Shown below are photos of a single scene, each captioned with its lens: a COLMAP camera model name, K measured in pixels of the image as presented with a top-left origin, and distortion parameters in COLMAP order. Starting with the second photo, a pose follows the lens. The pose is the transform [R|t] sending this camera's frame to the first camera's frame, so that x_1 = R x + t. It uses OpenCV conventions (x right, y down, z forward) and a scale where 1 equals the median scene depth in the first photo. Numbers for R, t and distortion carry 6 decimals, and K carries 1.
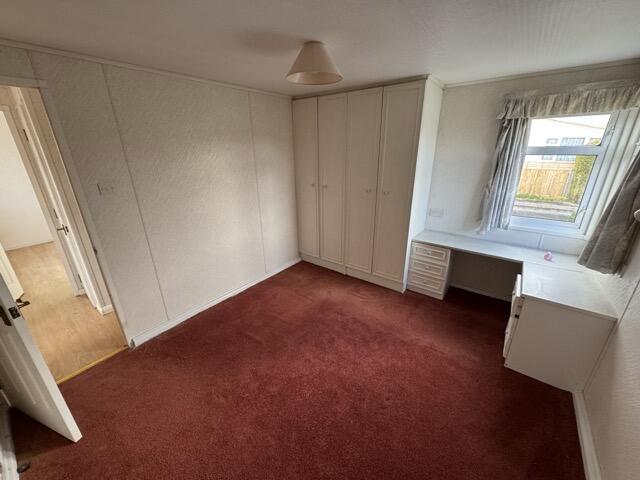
lens RADIAL K [[253.7, 0, 320.4], [0, 253.7, 239.3], [0, 0, 1]] dist [-0.006307, 0.000182]
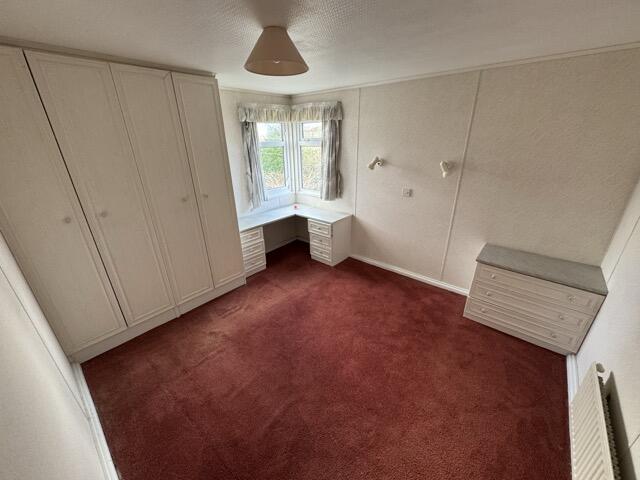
lens RADIAL K [[253.7, 0, 322.8], [0, 253.7, 237.9], [0, 0, 1]] dist [-0.006307, 0.000182]
pose [[0.046328, -0.362680, 0.930762, -0.617117], [0.351764, 0.878002, 0.324613, -0.197754], [-0.934941, 0.312370, 0.168254, 0.508006]]
